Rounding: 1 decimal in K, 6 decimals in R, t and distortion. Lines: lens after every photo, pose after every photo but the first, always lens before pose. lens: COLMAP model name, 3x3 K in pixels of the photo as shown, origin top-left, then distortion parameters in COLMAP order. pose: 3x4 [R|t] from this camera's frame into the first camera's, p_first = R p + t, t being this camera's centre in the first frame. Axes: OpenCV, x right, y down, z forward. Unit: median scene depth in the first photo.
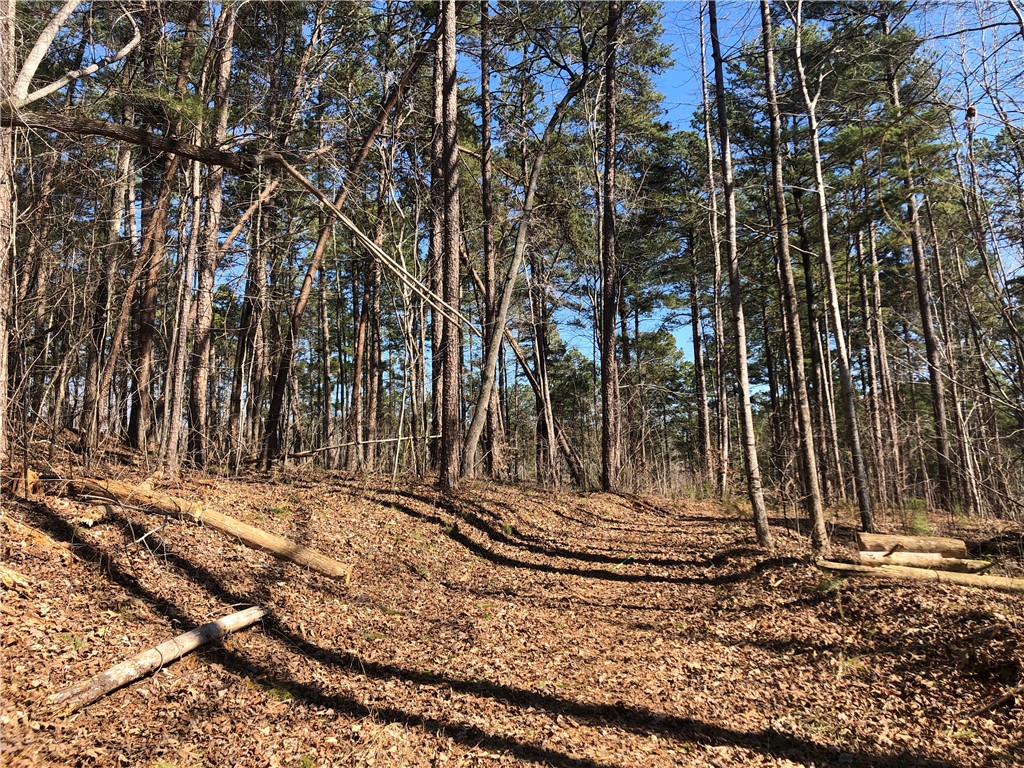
lens RADIAL K [[842.4, 0, 510.5], [0, 842.4, 381.8], [0, 0, 1]] dist [0.013407, -0.001749]
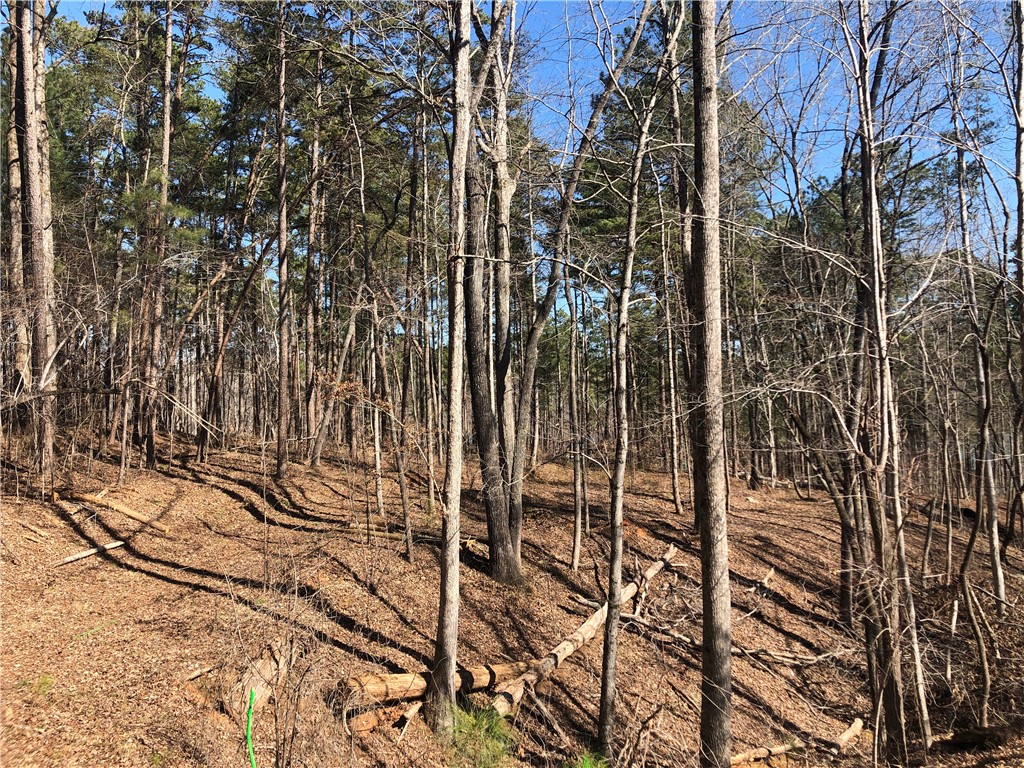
lens RADIAL K [[842.4, 0, 510.4], [0, 842.4, 376.2], [0, 0, 1]] dist [0.013407, -0.001749]
pose [[0.996530, 0.006539, -0.082978, 1.432531], [0.000448, 0.996473, 0.083913, -0.626751], [0.083234, -0.083659, 0.993012, -2.015980]]
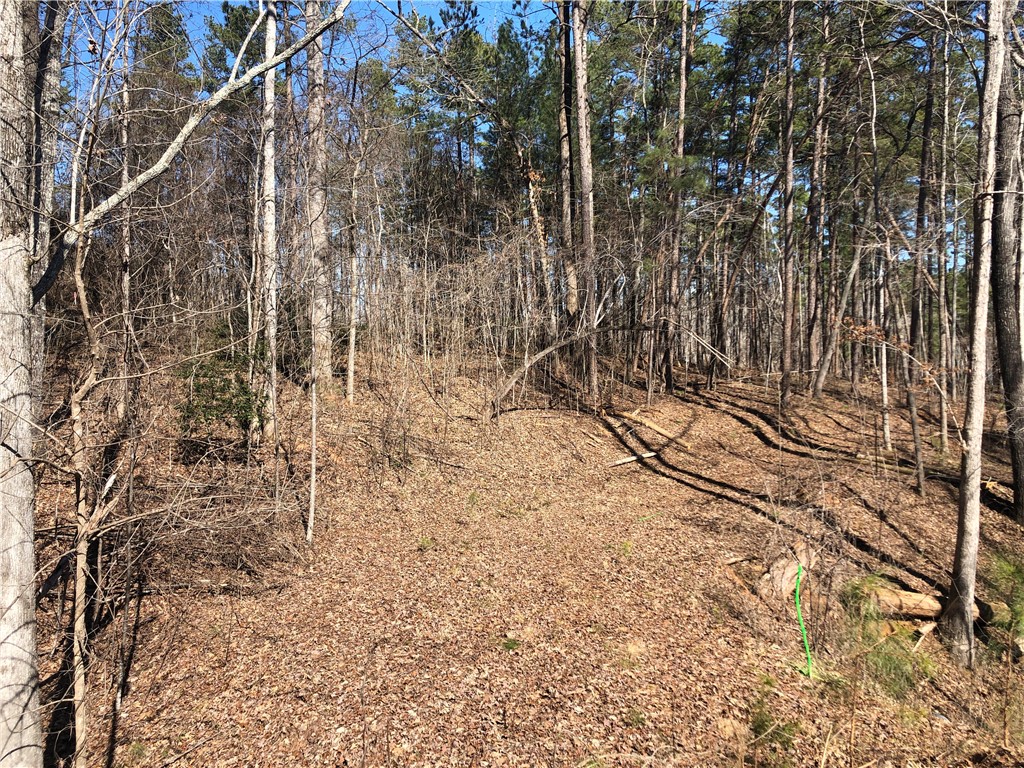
lens RADIAL K [[842.4, 0, 501.0], [0, 842.4, 368.3], [0, 0, 1]] dist [0.013407, -0.001749]
pose [[0.793415, 0.038796, -0.607444, 1.465427], [0.058109, 0.988581, 0.139037, -0.689067], [0.605901, -0.145611, 0.782100, -2.380813]]
